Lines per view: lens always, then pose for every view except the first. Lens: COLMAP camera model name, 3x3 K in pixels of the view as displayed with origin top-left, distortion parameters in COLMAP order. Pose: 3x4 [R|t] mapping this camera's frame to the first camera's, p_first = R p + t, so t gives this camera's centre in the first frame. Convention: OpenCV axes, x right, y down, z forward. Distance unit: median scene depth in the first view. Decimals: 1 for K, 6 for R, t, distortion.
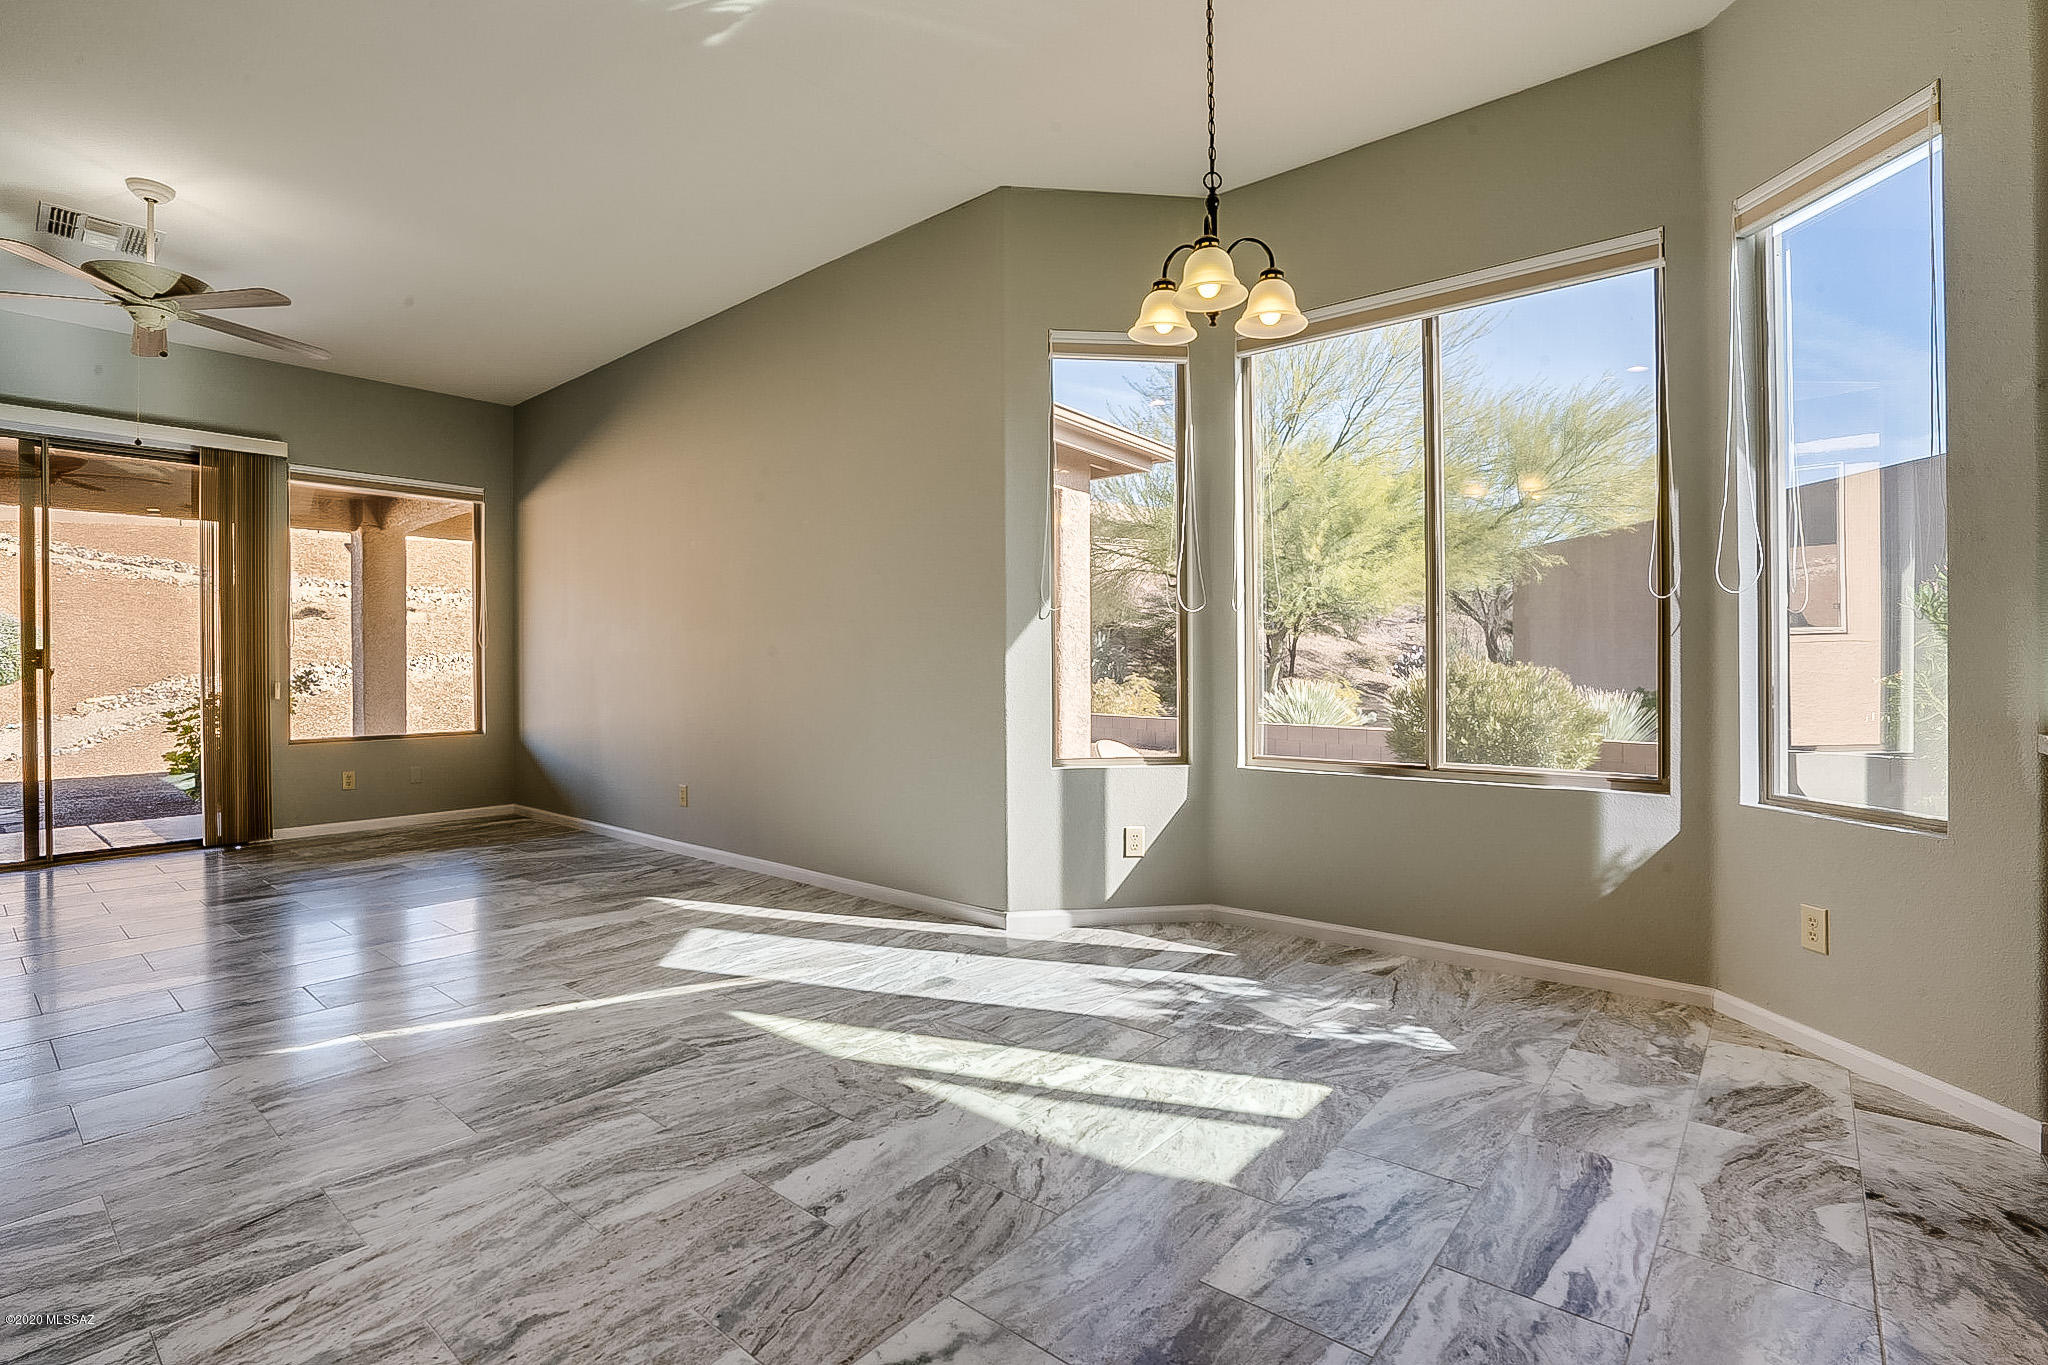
lens RADIAL K [[953.8, 0, 1015.7], [0, 953.8, 673.7], [0, 0, 1]] dist [-0.058244, 0.019629]
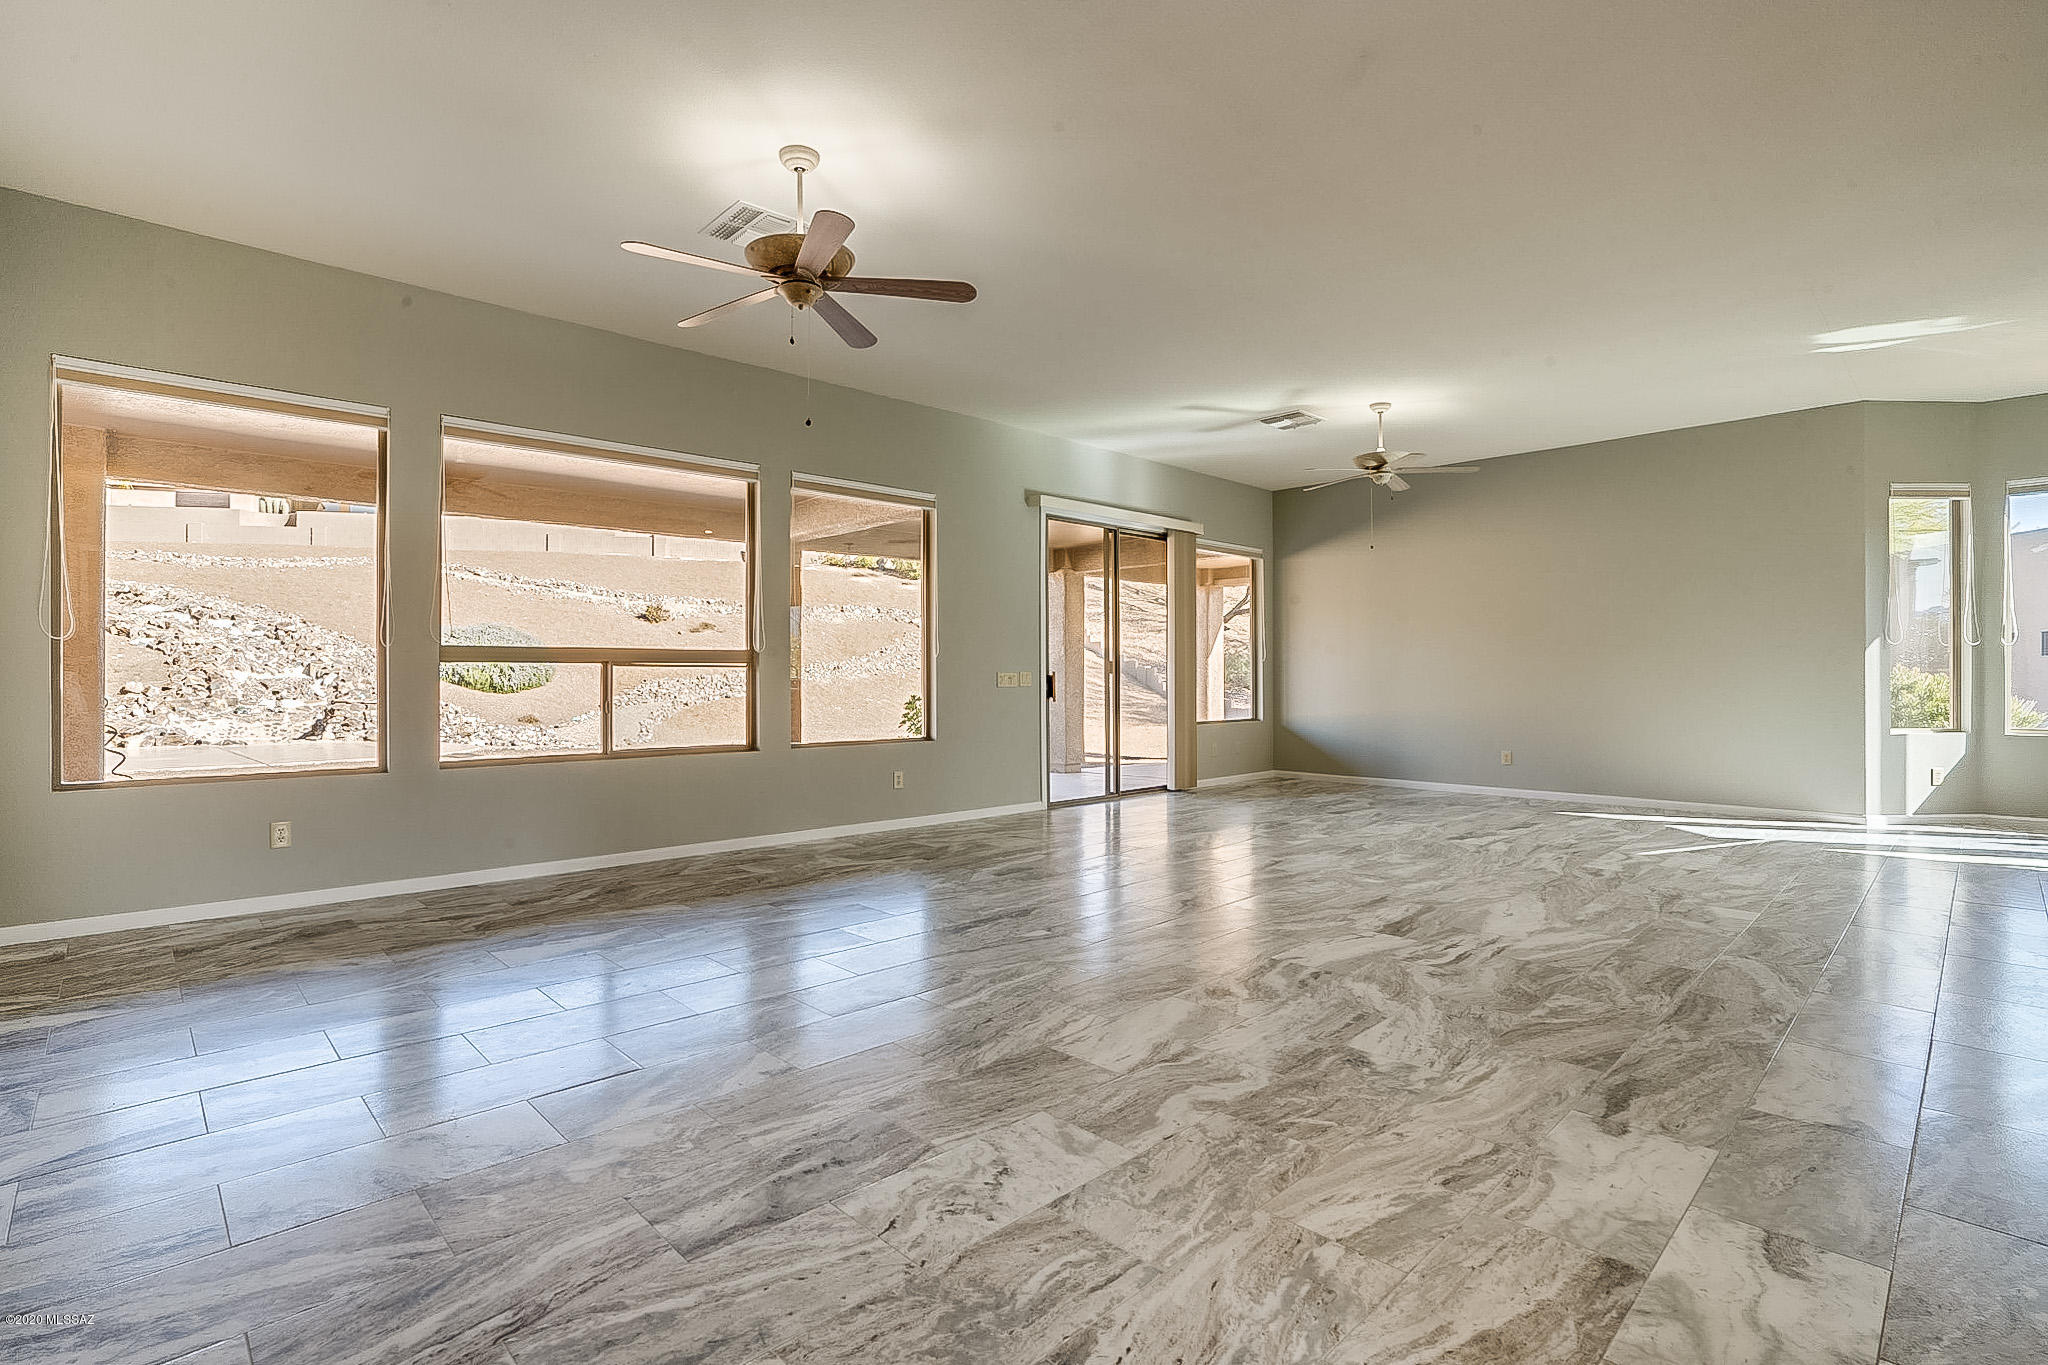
lens RADIAL K [[953.8, 0, 1015.7], [0, 953.8, 673.7], [0, 0, 1]] dist [-0.058244, 0.019629]
pose [[0.992532, 0.002206, -0.121964, -1.730757], [-0.003201, 0.999963, -0.007970, 0.013359], [0.121942, 0.008301, 0.992502, -1.097681]]
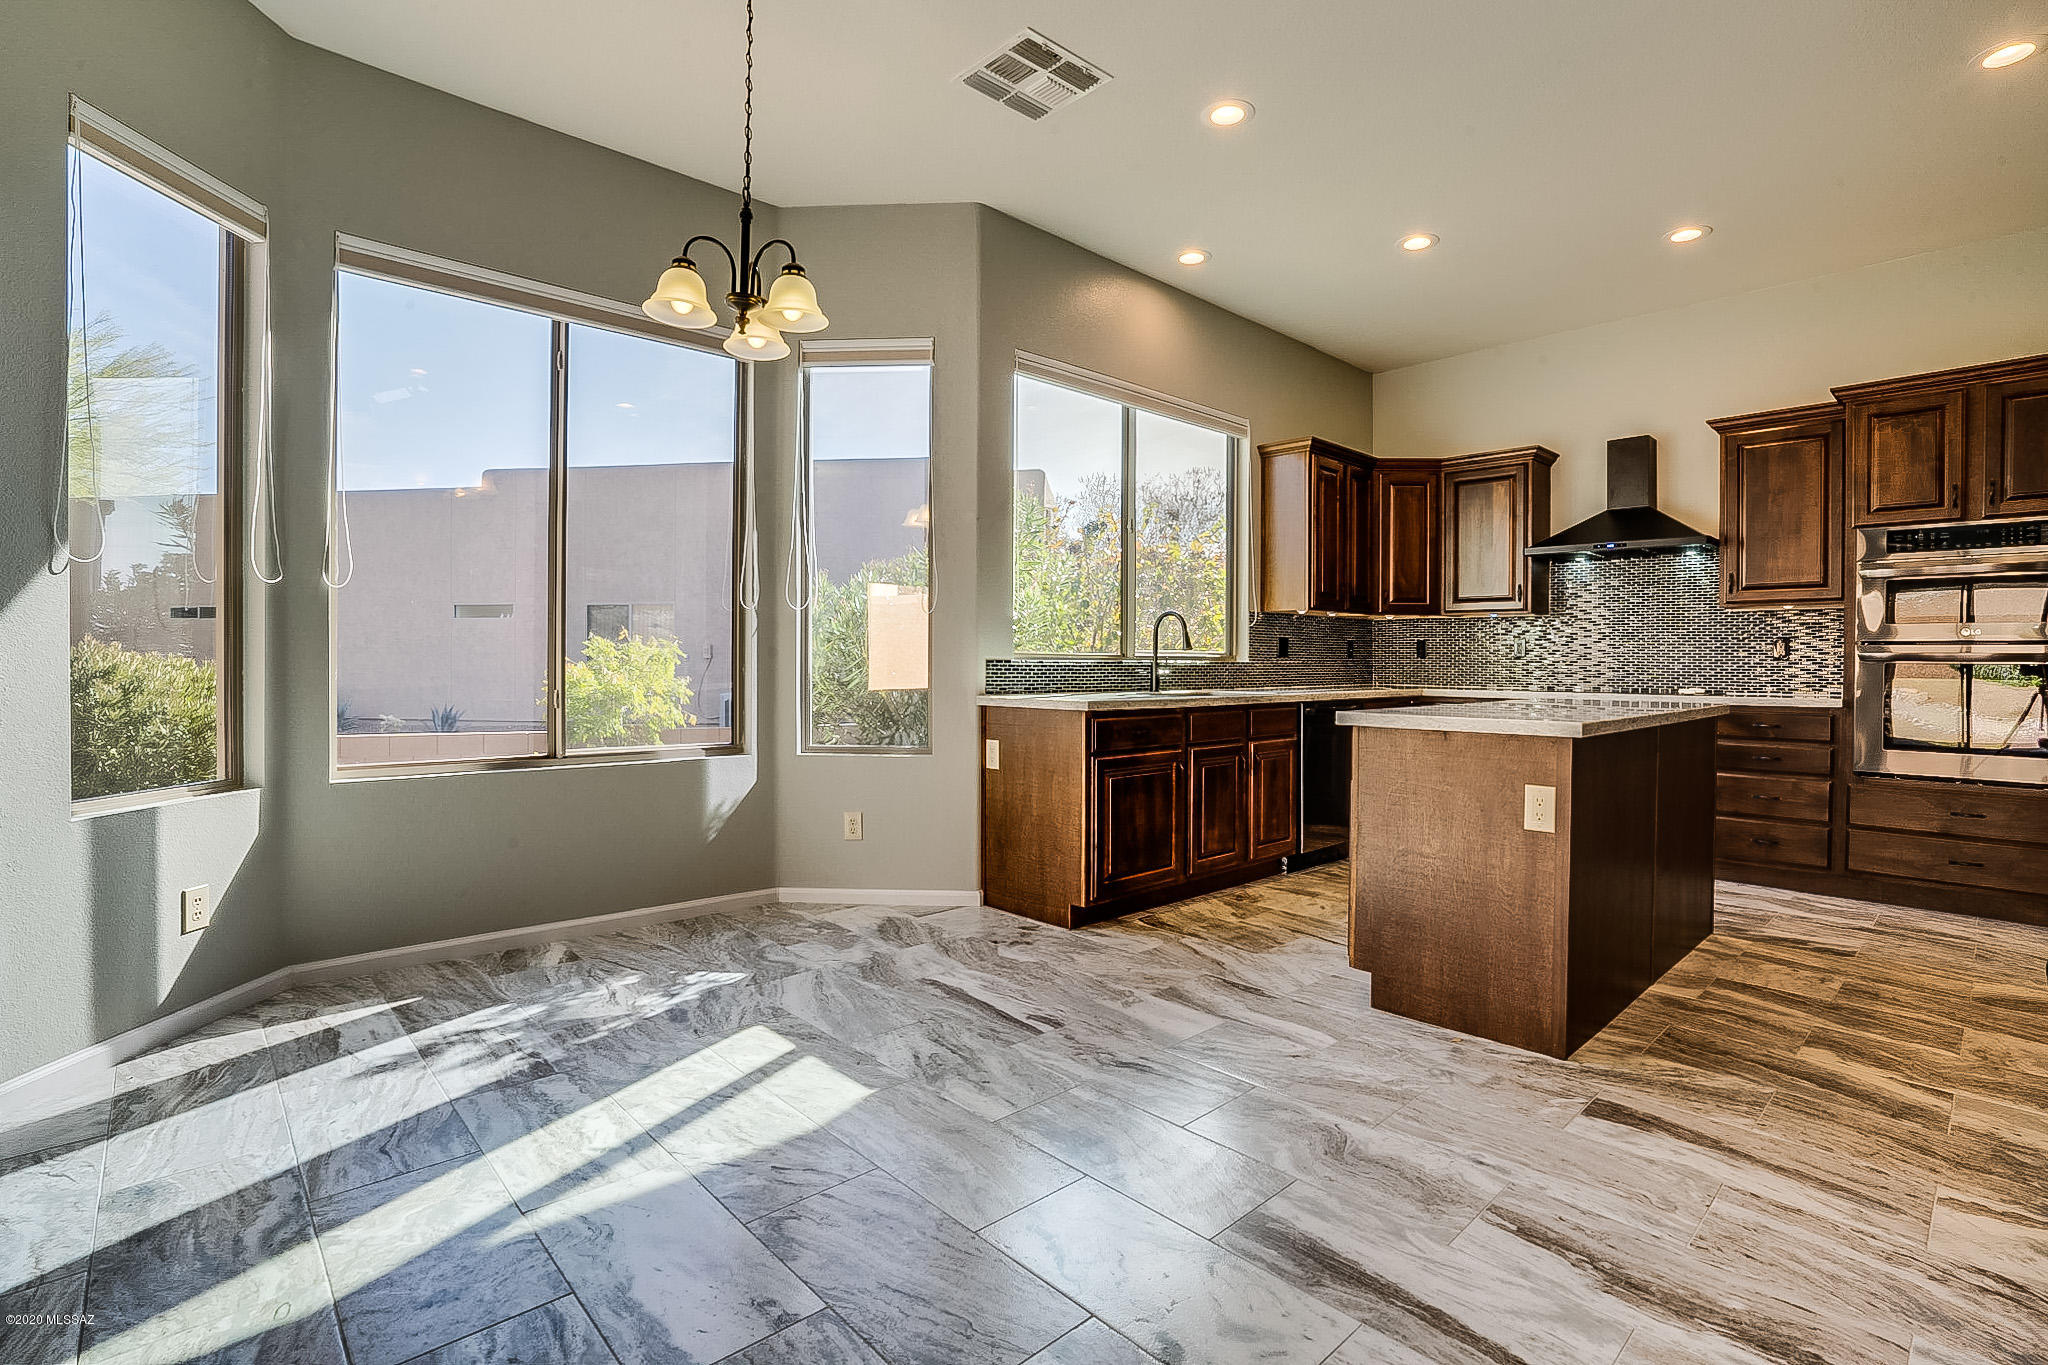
lens RADIAL K [[953.8, 0, 1015.7], [0, 953.8, 673.7], [0, 0, 1]] dist [-0.058244, 0.019629]
pose [[0.138047, -0.008081, 0.990393, -0.595625], [0.001280, 0.999967, 0.007981, 0.002097], [-0.990425, 0.000166, 0.138052, 0.415946]]
